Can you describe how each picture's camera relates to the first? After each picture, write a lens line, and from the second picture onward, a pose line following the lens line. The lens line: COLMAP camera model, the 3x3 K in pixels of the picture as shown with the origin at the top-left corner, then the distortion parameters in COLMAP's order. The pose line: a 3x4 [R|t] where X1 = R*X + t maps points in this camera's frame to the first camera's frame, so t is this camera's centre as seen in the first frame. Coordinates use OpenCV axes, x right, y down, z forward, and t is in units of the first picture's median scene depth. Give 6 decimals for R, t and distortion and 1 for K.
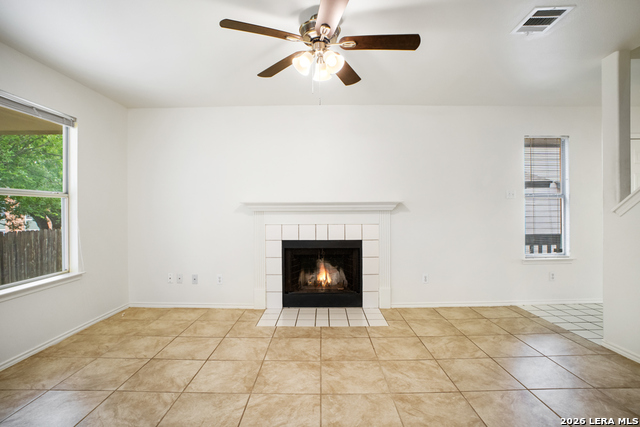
lens RADIAL K [[310.1, 0, 322.5], [0, 310.1, 214.3], [0, 0, 1]] dist [-0.069496, 0.024738]
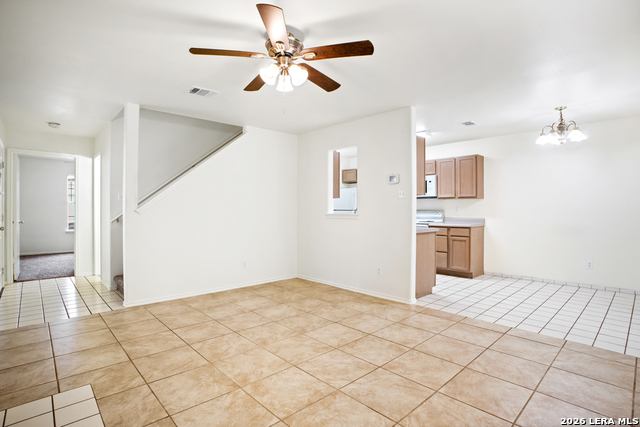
lens RADIAL K [[322.0, 0, 310.5], [0, 322.0, 211.8], [0, 0, 1]] dist [-0.071610, 0.027966]
pose [[-0.661283, 0.002196, 0.750133, -0.565099], [0.008847, 0.999949, 0.004872, -0.003868], [-0.750084, 0.009858, -0.661269, 1.028769]]
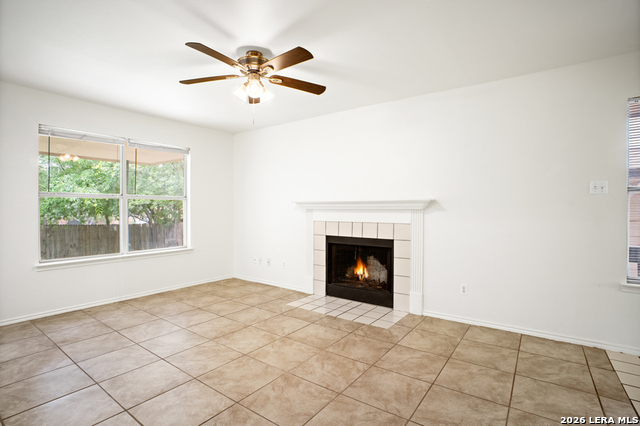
lens RADIAL K [[310.1, 0, 322.5], [0, 310.1, 213.8], [0, 0, 1]] dist [-0.069496, 0.024738]
pose [[0.815318, 0.014986, -0.578819, 0.574792], [-0.011593, 0.999887, 0.009557, -0.005386], [0.578897, -0.001081, 0.815400, 0.090654]]
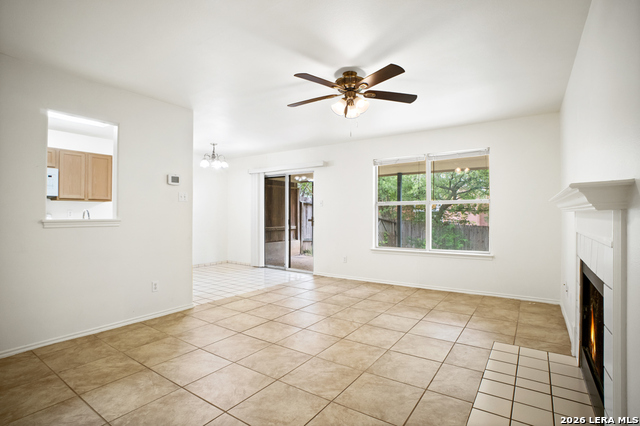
lens RADIAL K [[322.4, 0, 326.0], [0, 322.4, 210.9], [0, 0, 1]] dist [-0.071764, 0.027771]
pose [[-0.556211, -0.001227, -0.831040, 0.768037], [-0.000720, 0.999999, -0.000994, -0.010610], [0.831041, 0.000045, -0.556211, 1.045654]]
